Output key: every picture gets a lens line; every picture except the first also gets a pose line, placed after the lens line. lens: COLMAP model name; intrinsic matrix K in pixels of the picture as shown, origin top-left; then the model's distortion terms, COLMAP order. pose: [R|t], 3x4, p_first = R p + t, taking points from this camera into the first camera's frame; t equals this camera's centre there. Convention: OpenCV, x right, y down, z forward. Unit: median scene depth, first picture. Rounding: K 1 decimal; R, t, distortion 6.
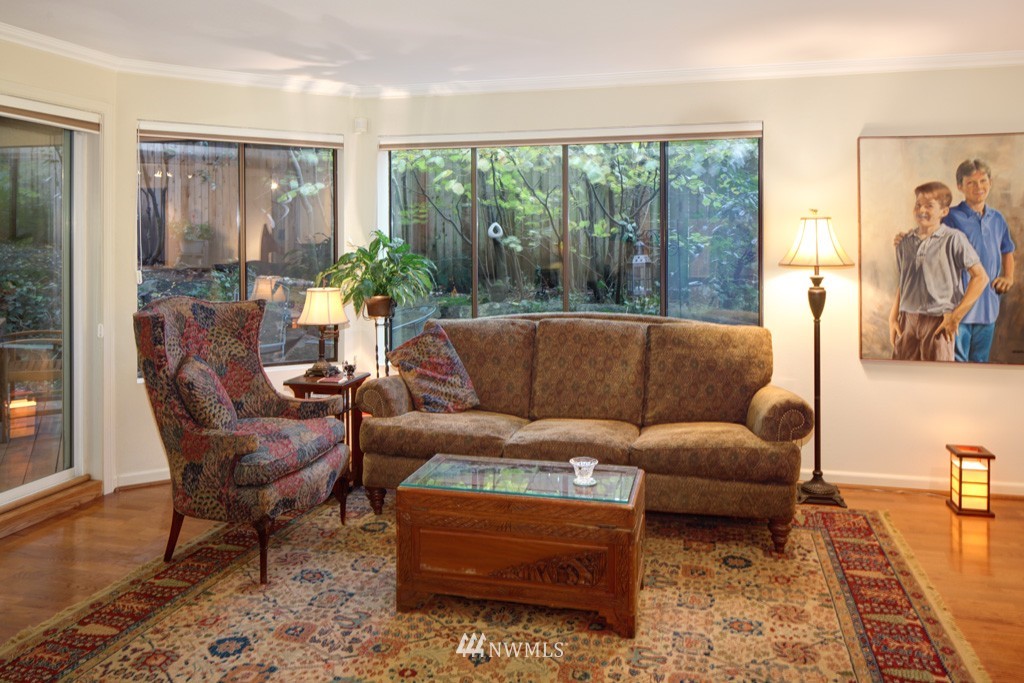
lens RADIAL K [[743.3, 0, 544.0], [0, 743.3, 238.1], [0, 0, 1]] dist [-0.009721, 0.003464]
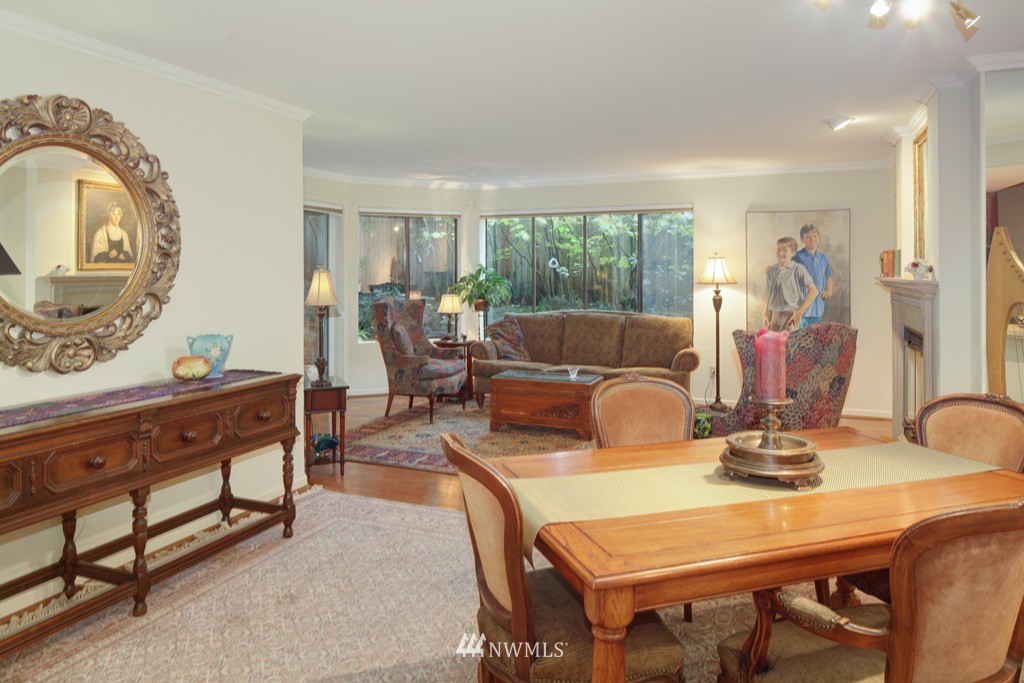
lens RADIAL K [[700.1, 0, 507.0], [0, 700.1, 264.0], [0, 0, 1]] dist [-0.008004, -0.003460]
pose [[0.985724, -0.000013, -0.168368, 0.151112], [-0.000930, 0.999984, -0.005525, -0.001476], [0.168365, 0.005602, 0.985709, -0.785179]]
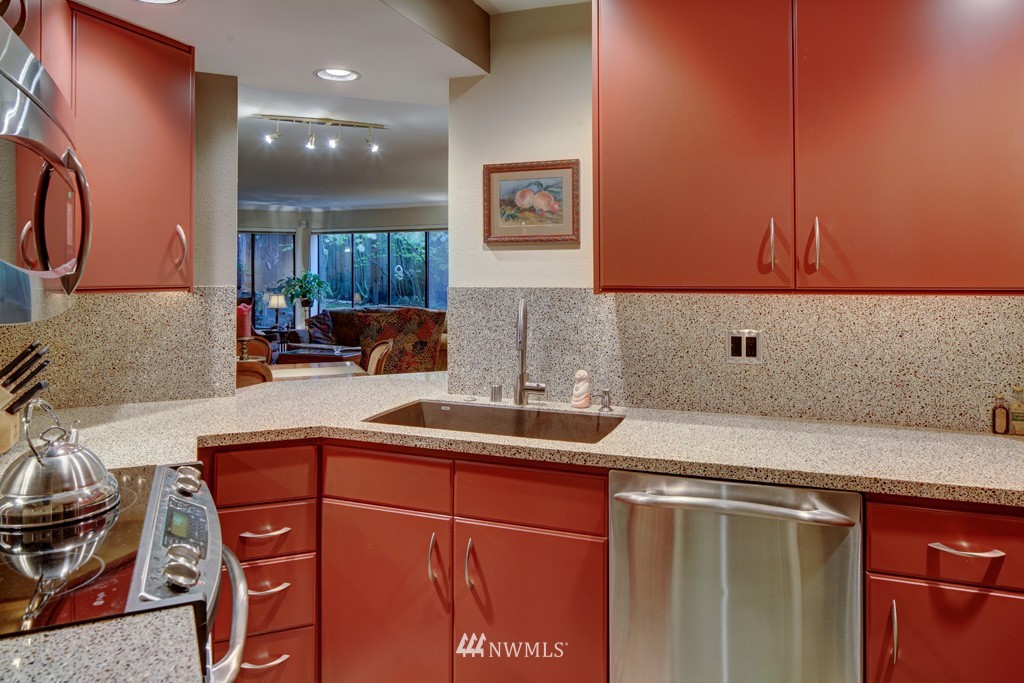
lens RADIAL K [[700.1, 0, 507.0], [0, 700.1, 264.0], [0, 0, 1]] dist [-0.008004, -0.003460]
pose [[0.989810, 0.000289, -0.142397, 0.823090], [-0.002271, 0.999903, -0.013757, -0.001723], [0.142379, 0.013940, 0.989714, -1.249326]]
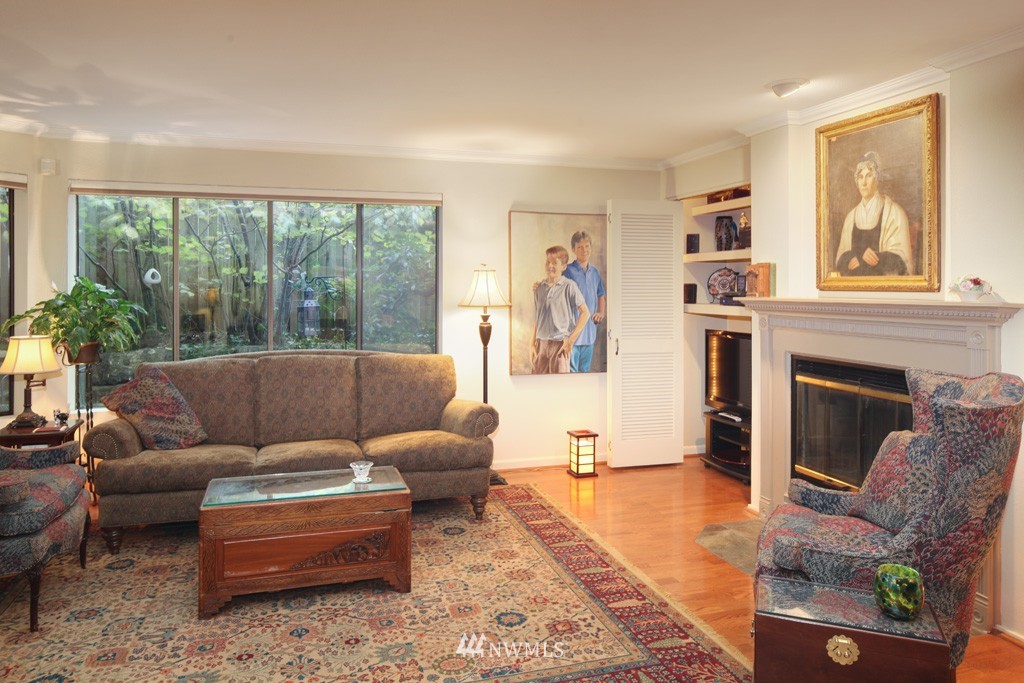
lens RADIAL K [[694.5, 0, 508.0], [0, 694.5, 281.8], [0, 0, 1]] dist [-0.001655, -0.000072]
pose [[0.862718, 0.006711, 0.505641, -0.229636], [-0.004897, 0.999976, -0.004917, -0.000675], [-0.505661, 0.001766, 0.862730, -0.092667]]
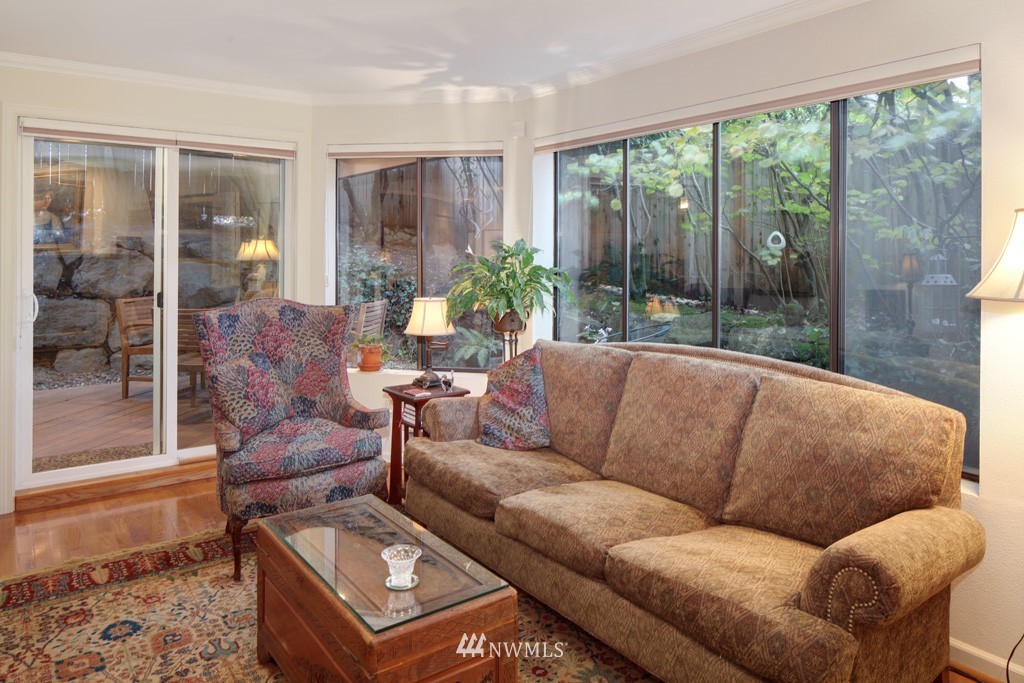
lens RADIAL K [[695.5, 0, 507.8], [0, 695.5, 252.4], [0, 0, 1]] dist [-0.005740, -0.000541]
pose [[0.752506, 0.006102, -0.658557, 0.406924], [-0.005203, 0.999981, 0.003320, 0.003912], [0.658565, 0.000928, 0.752523, 0.394465]]
